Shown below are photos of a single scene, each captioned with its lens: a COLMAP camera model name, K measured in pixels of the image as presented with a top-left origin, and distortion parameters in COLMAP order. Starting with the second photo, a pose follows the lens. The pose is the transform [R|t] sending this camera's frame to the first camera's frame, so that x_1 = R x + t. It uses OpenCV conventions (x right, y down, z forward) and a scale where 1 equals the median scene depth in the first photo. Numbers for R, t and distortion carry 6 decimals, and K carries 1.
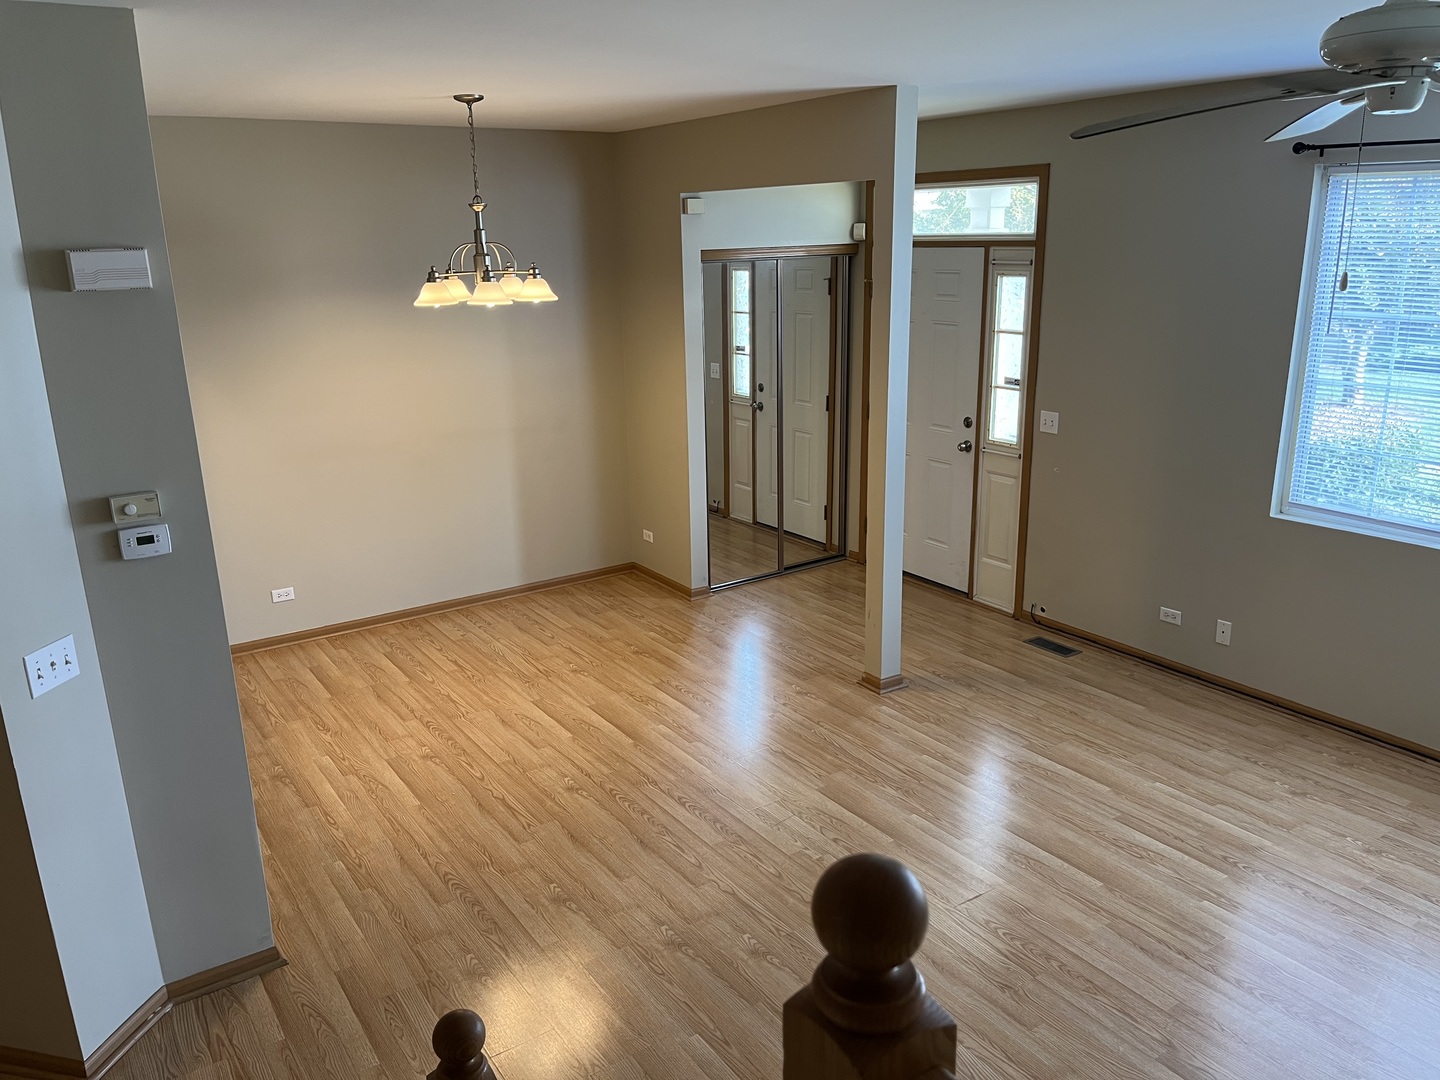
lens RADIAL K [[1088.3, 0, 708.3], [0, 1088.3, 543.1], [0, 0, 1]] dist [0.065930, -0.092708]
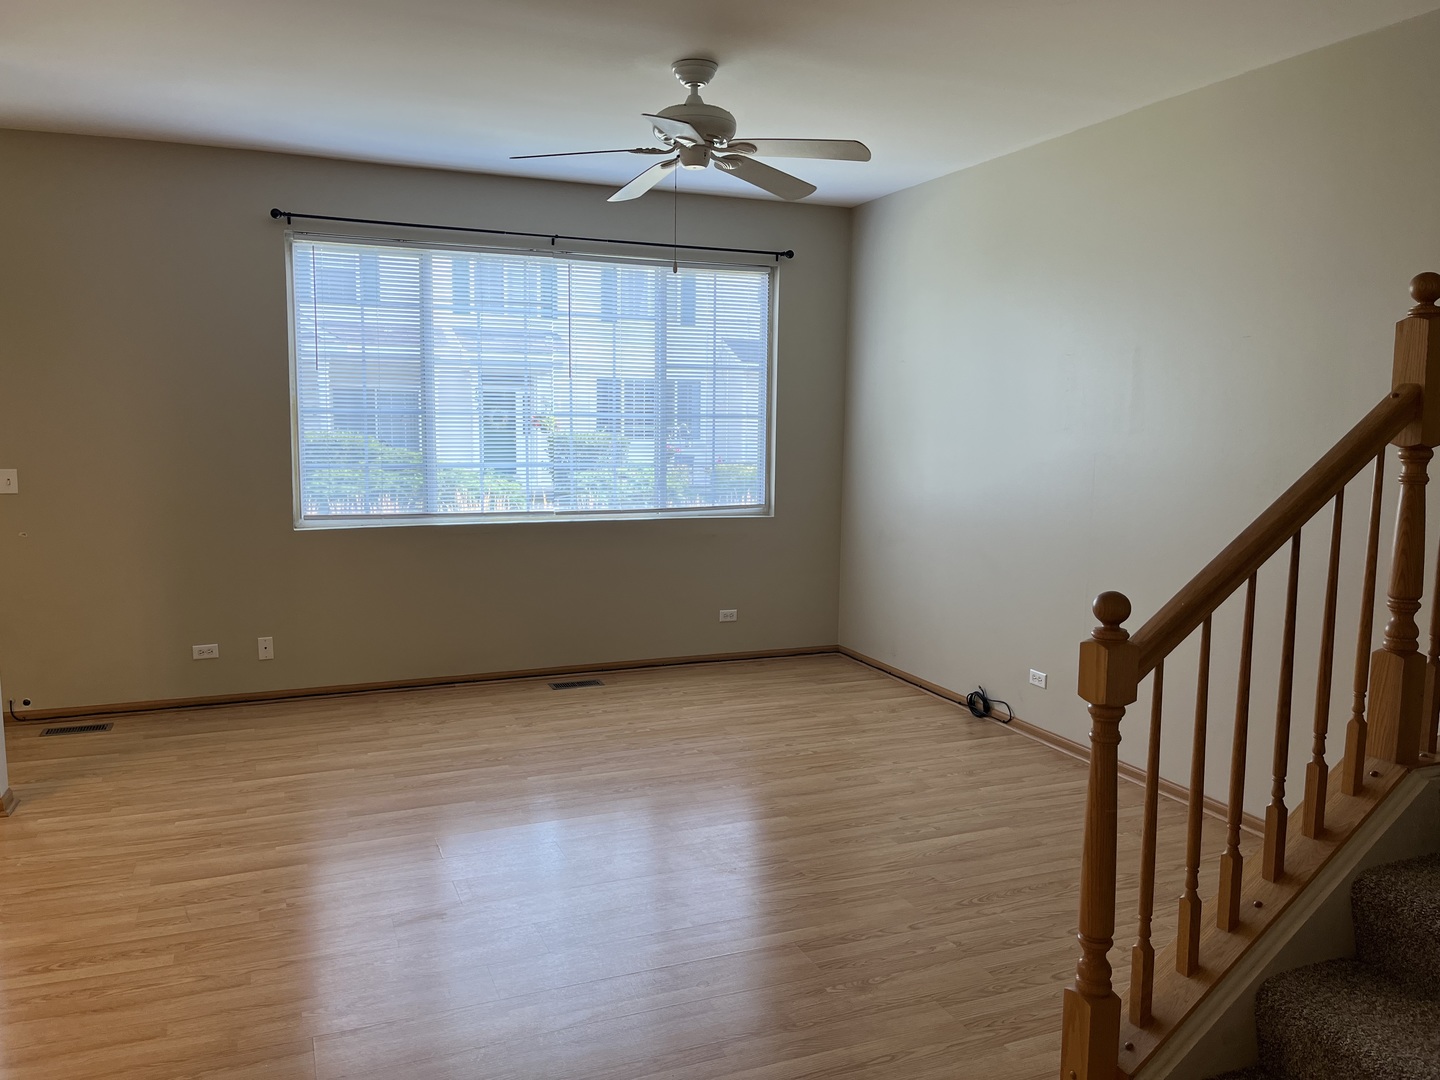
lens RADIAL K [[1088.3, 0, 717.1], [0, 1088.3, 542.7], [0, 0, 1]] dist [0.065930, -0.092708]
pose [[0.189959, -0.091672, 0.977503, -0.535248], [0.255479, 0.965947, 0.040941, 0.055143], [-0.947969, 0.241955, 0.206911, 0.365299]]
